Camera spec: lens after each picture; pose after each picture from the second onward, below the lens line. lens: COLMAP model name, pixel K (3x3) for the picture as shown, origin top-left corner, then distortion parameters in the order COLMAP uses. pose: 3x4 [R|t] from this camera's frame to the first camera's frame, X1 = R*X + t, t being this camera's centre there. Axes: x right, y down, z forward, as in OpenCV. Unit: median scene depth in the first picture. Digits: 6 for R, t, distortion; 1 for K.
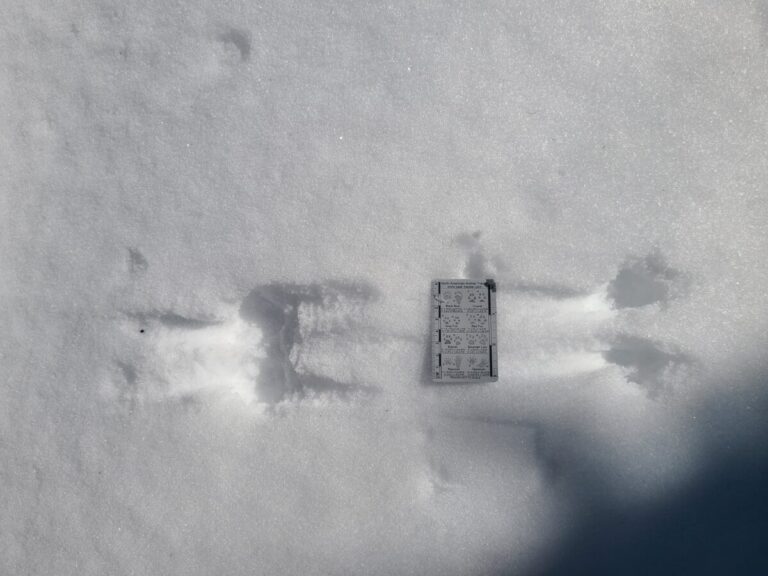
lens RADIAL K [[576.4, 0, 384.1], [0, 576.4, 290.1], [0, 0, 1]] dist [0.021459, -0.017364]
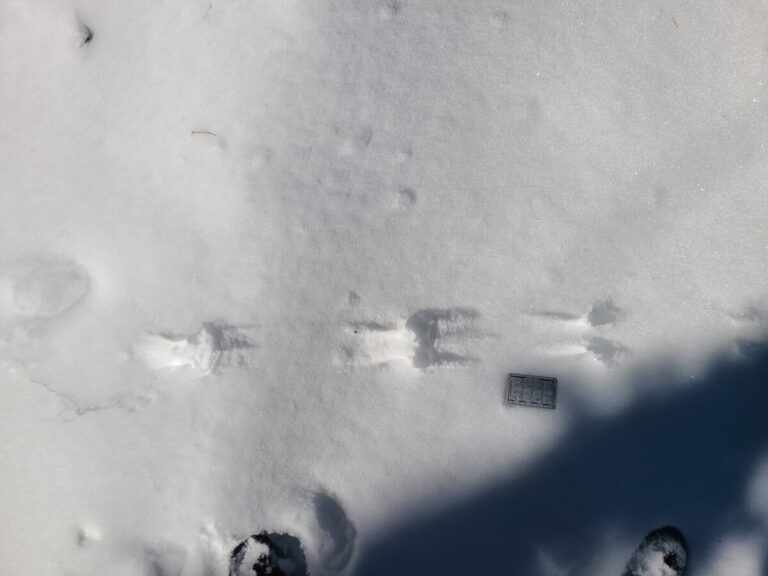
lens RADIAL K [[576.4, 0, 383.4], [0, 576.4, 286.4], [0, 0, 1]] dist [0.021459, -0.017364]
pose [[0.999395, 0.034771, -0.000325, -0.347357], [-0.034506, 0.990532, -0.132877, 0.186686], [-0.004298, 0.132808, 0.991132, -1.055535]]
